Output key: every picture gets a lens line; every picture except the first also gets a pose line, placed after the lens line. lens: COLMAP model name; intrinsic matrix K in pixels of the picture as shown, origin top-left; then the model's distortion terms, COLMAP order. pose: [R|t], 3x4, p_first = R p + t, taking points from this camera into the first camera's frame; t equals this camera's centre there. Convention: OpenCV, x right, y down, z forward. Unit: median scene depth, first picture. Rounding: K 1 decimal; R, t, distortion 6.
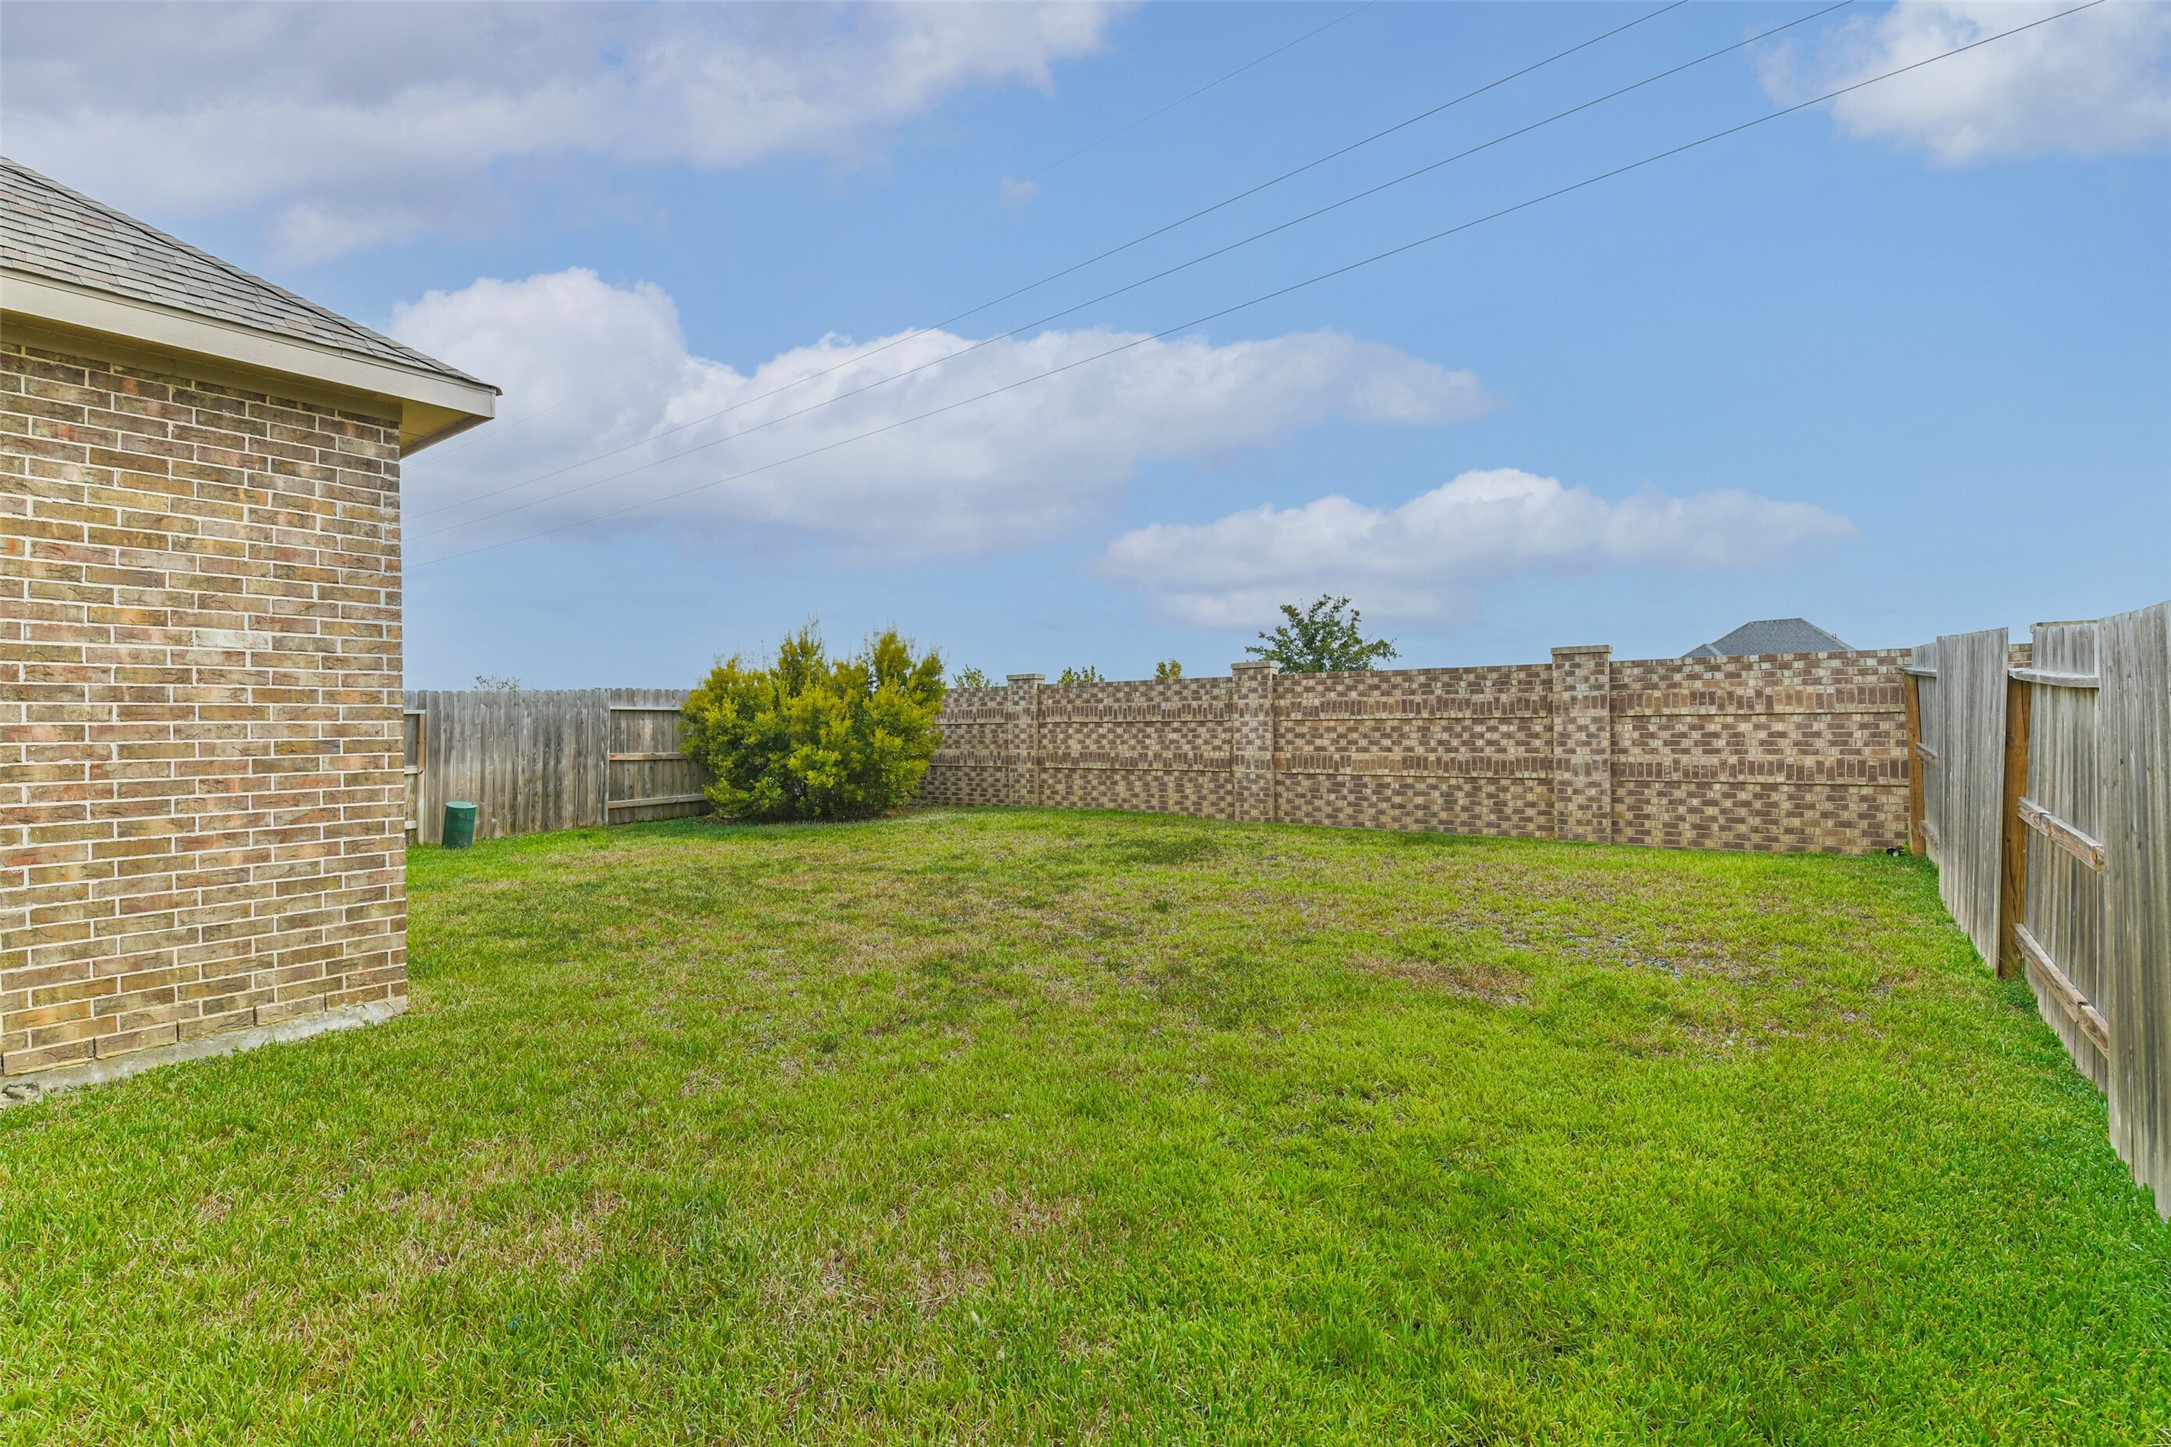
lens RADIAL K [[946.5, 0, 1085.5], [0, 946.5, 723.5], [0, 0, 1]] dist [-0.015045, -0.000439]
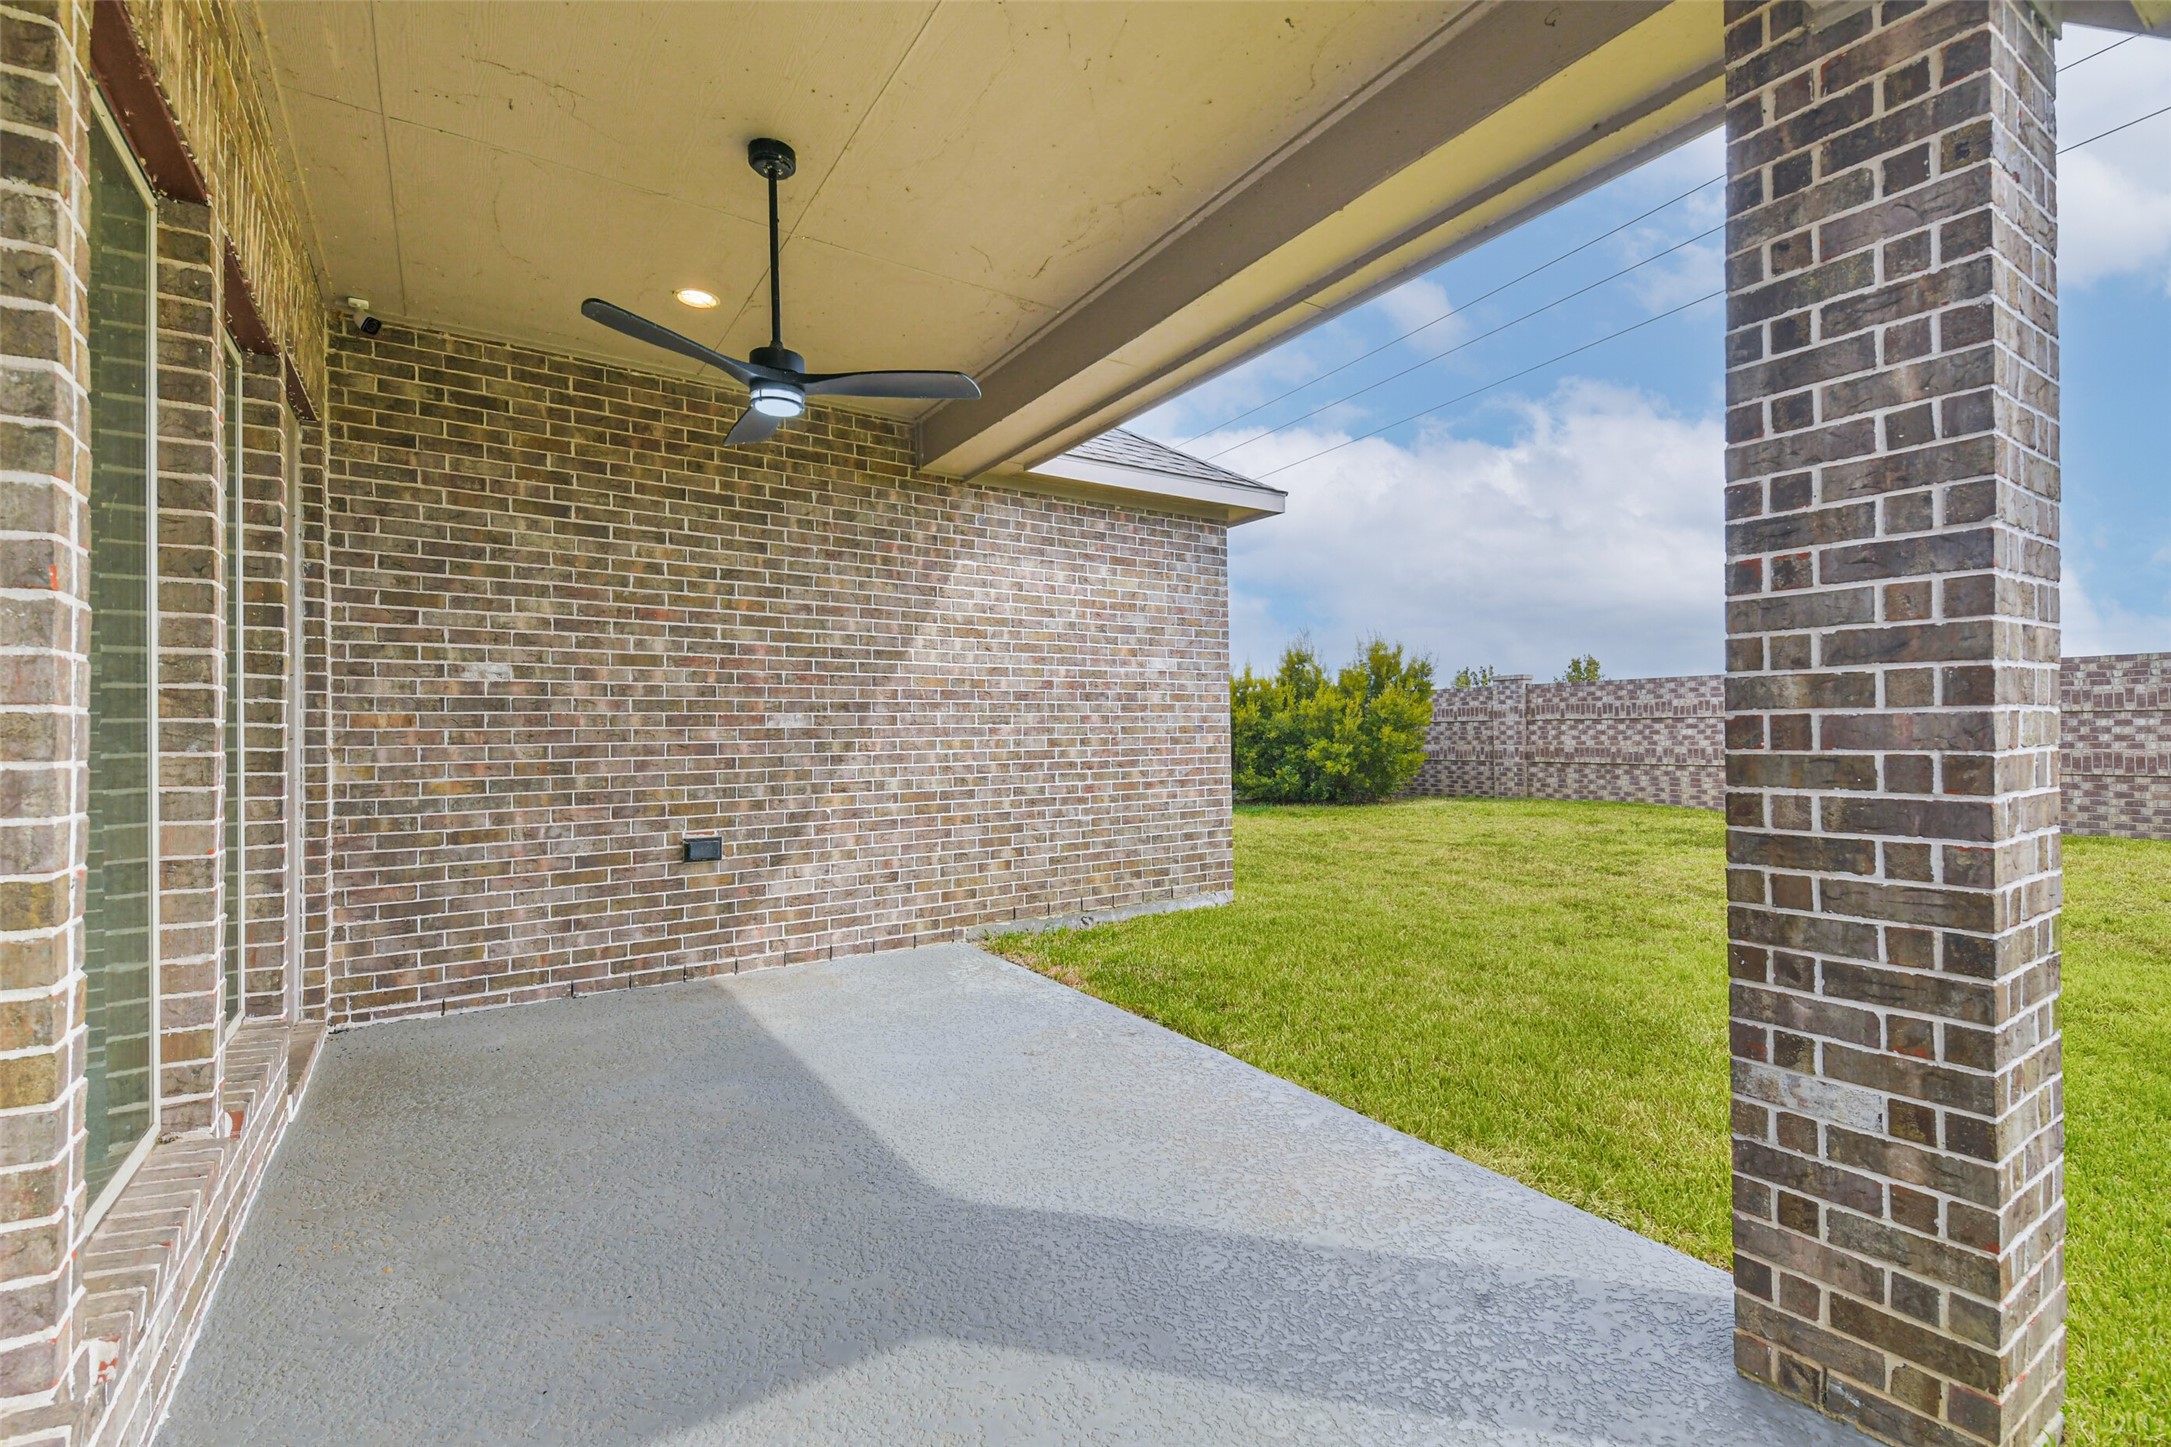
lens RADIAL K [[942.3, 0, 1087.8], [0, 942.3, 728.5], [0, 0, 1]] dist [0.087295, -0.042053]
pose [[0.938317, -0.000874, -0.345774, -0.158731], [0.001234, 0.999999, 0.000821, 0.008130], [0.345773, -0.001197, 0.938317, -0.215647]]
